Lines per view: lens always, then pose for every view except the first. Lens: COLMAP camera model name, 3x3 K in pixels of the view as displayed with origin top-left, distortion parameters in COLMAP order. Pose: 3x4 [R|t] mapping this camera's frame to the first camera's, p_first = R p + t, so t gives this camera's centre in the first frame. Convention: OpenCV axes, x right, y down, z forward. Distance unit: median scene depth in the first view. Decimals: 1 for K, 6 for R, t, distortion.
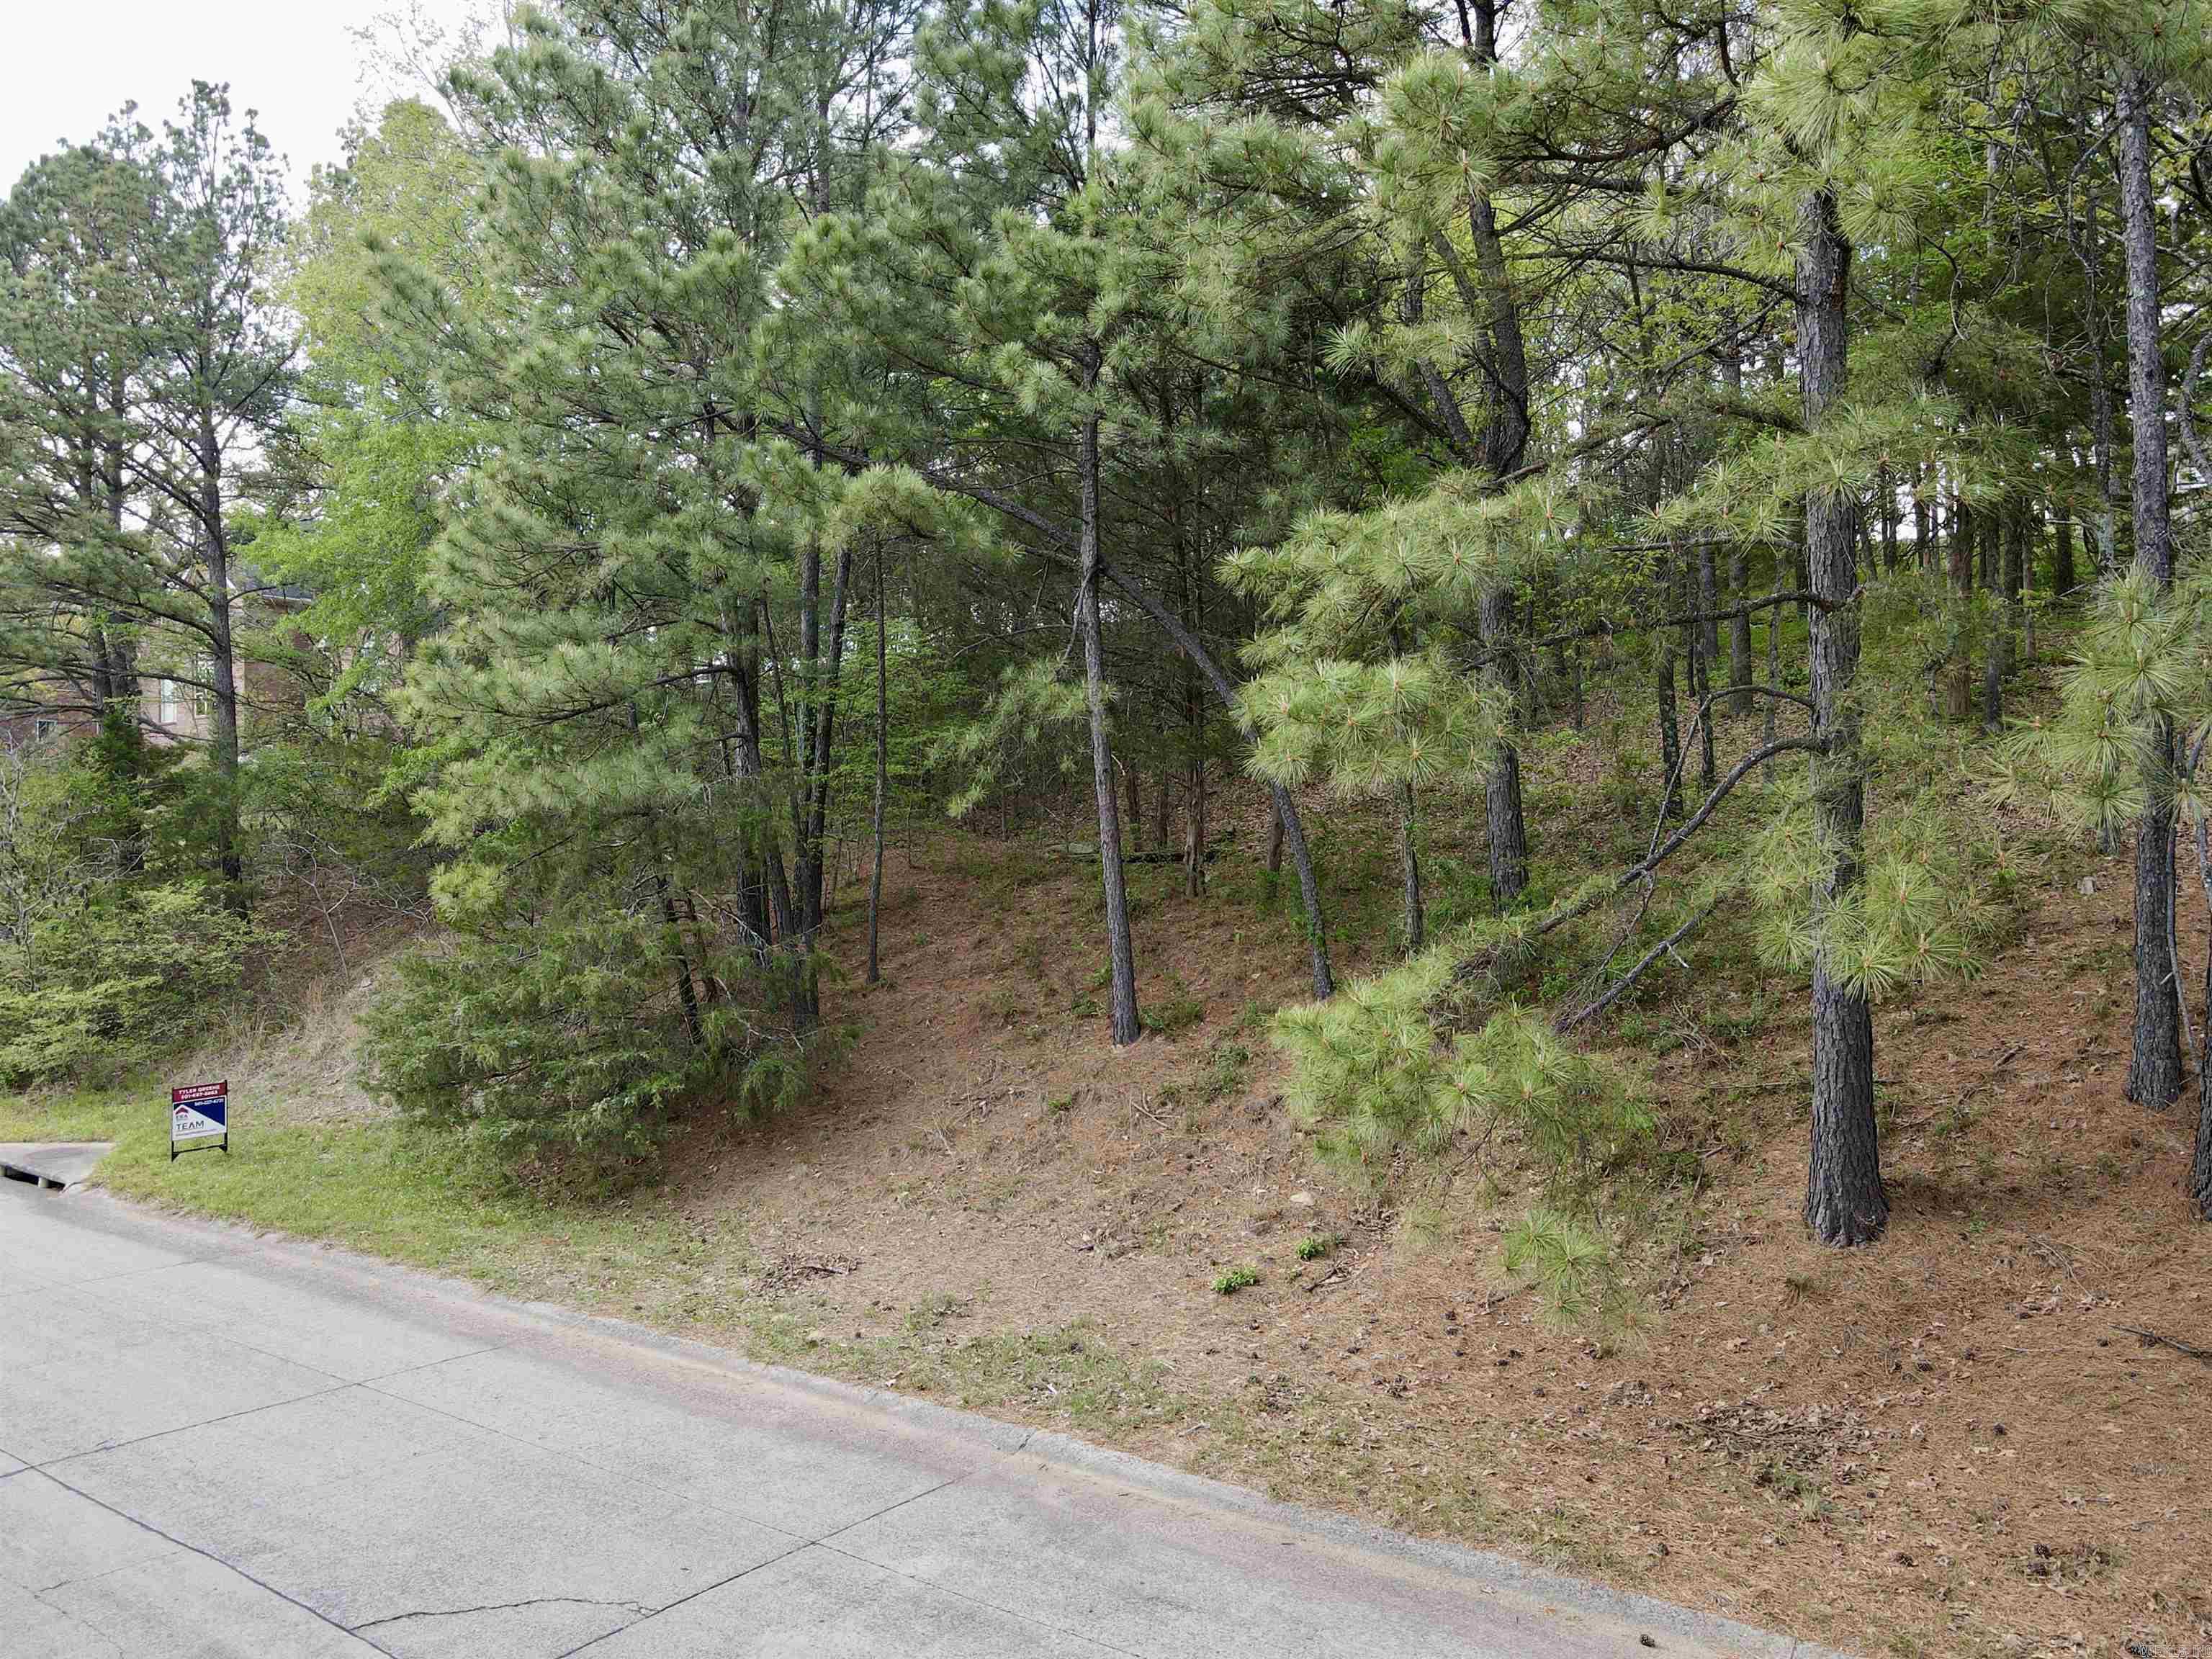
lens RADIAL K [[1588.5, 0, 1108.5], [0, 1588.5, 834.7], [0, 0, 1]] dist [0.028389, 0.007763]
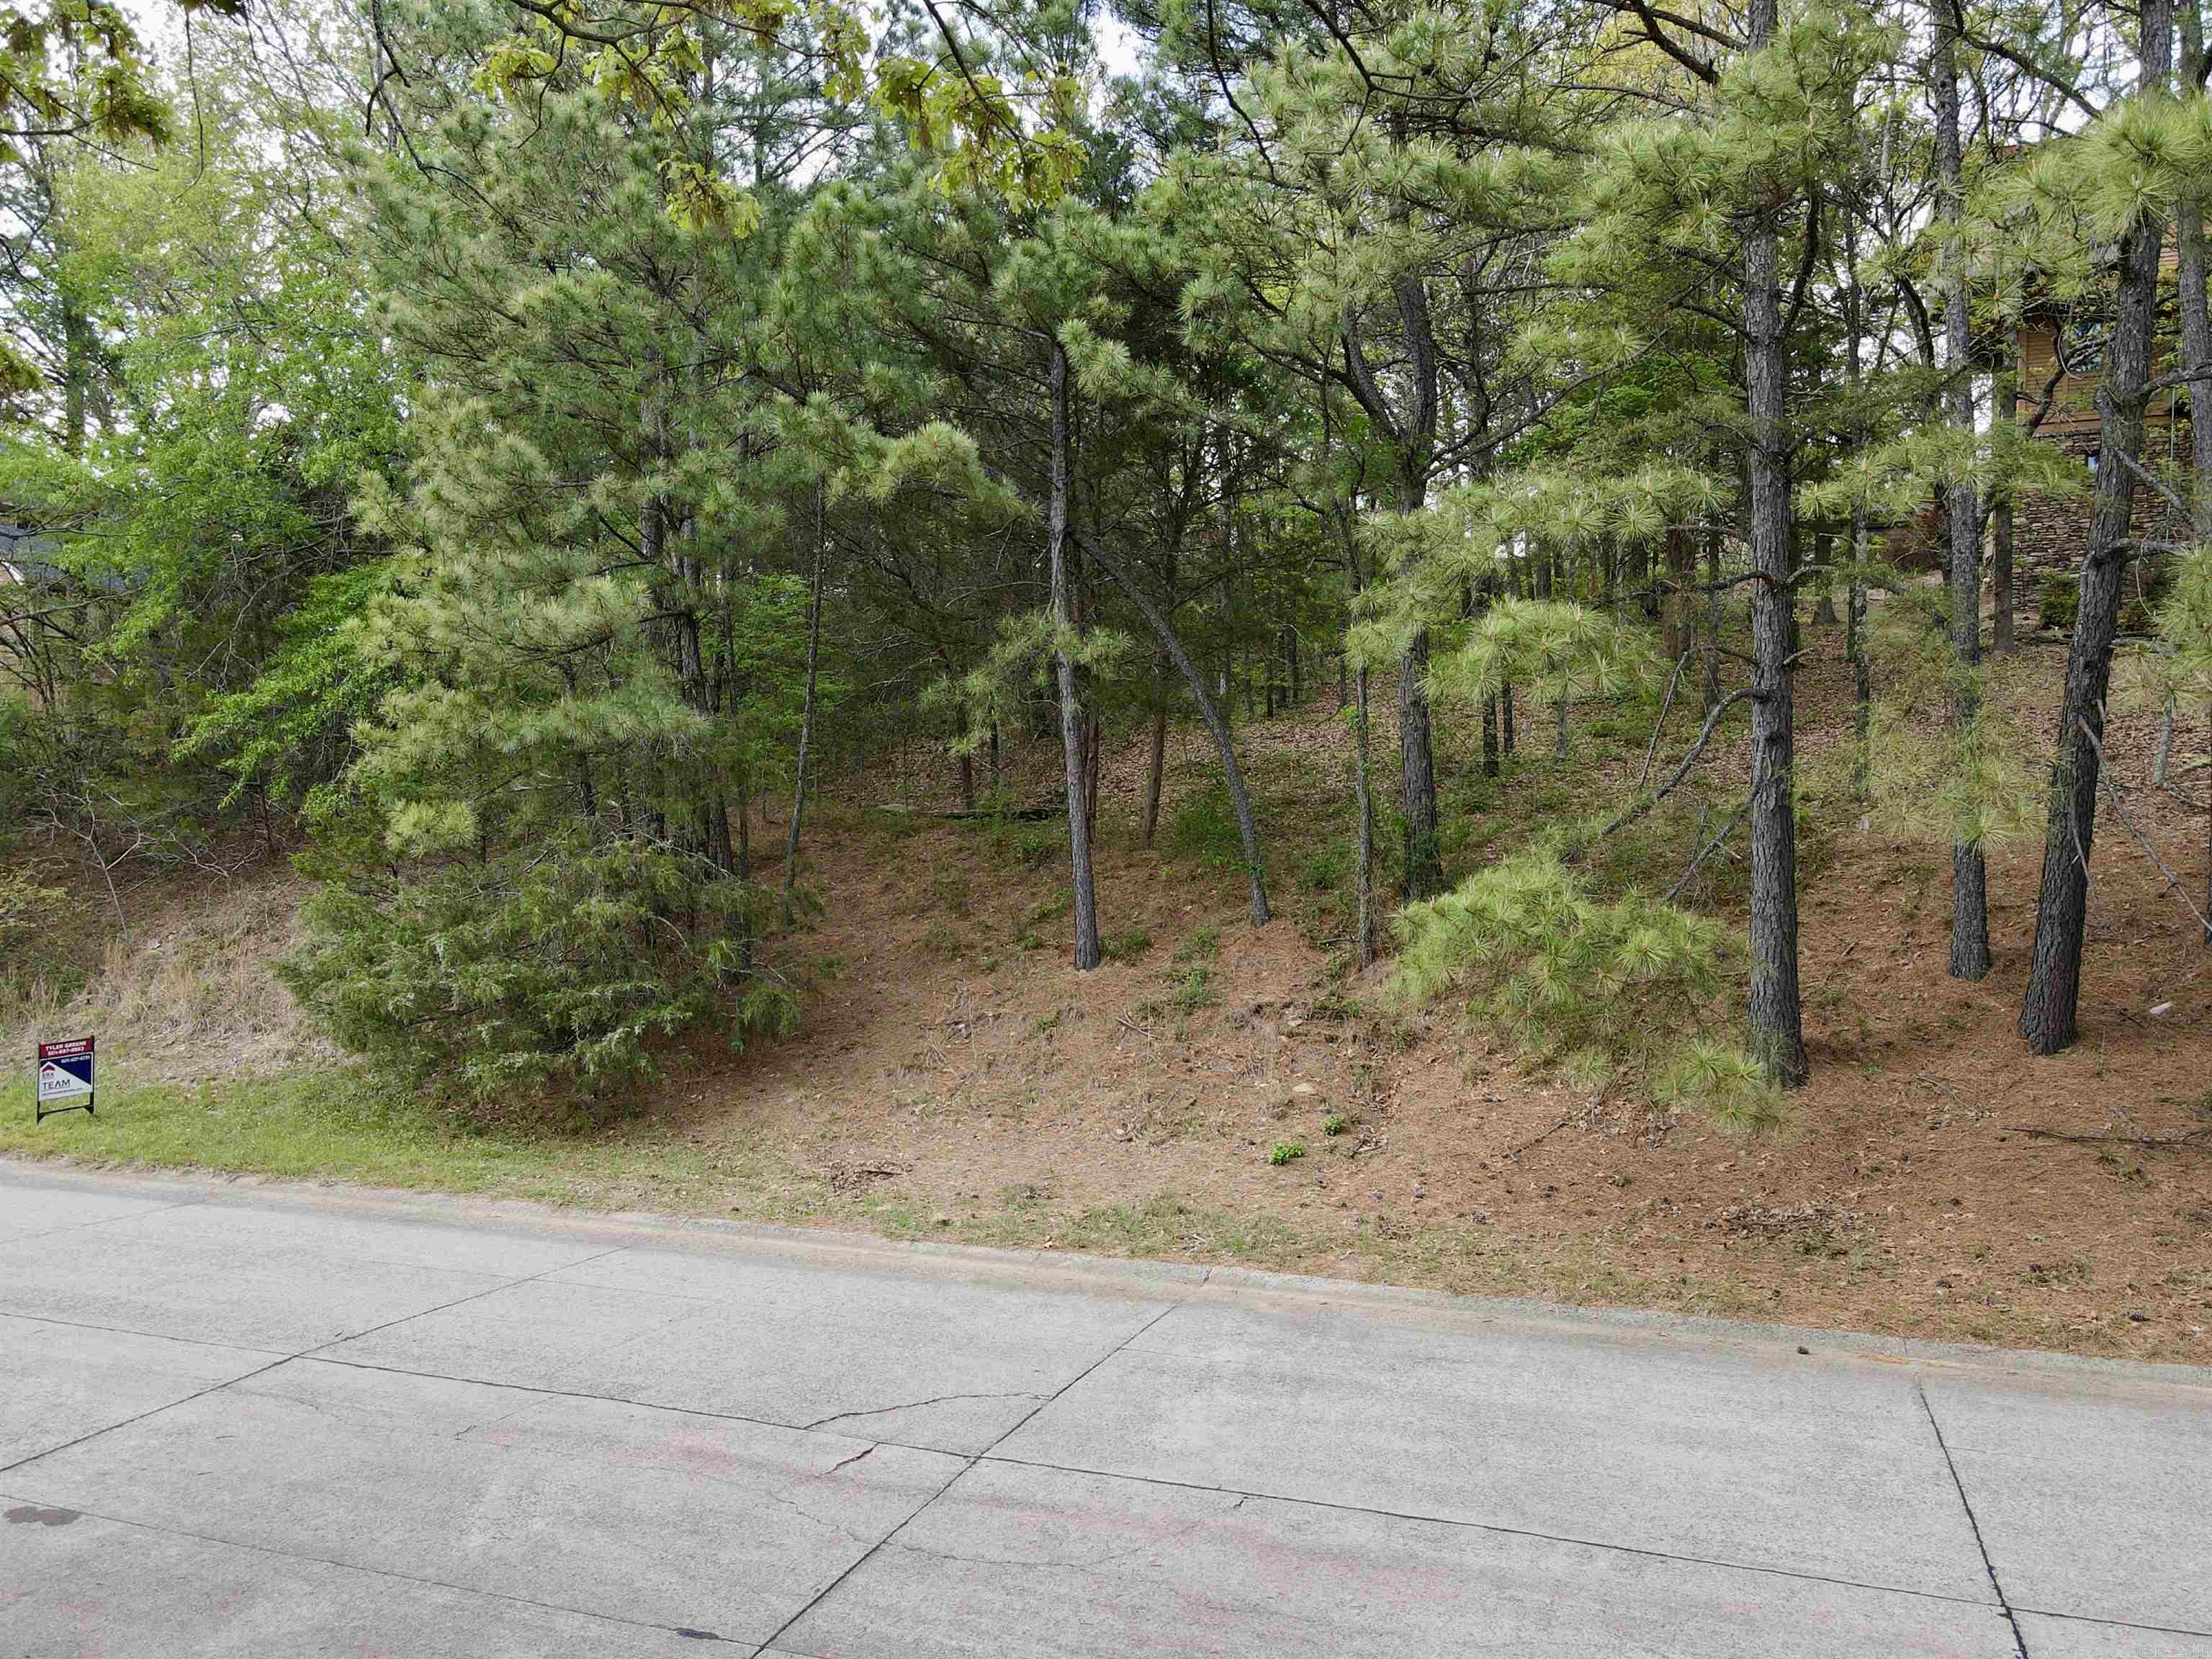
lens RADIAL K [[1588.5, 0, 1104.0], [0, 1588.5, 833.2], [0, 0, 1]] dist [0.028389, 0.007763]
pose [[0.967827, 0.003514, 0.251594, -0.286478], [-0.004737, 0.999980, 0.004258, 0.037740], [-0.251574, -0.005313, 0.967824, -0.067112]]
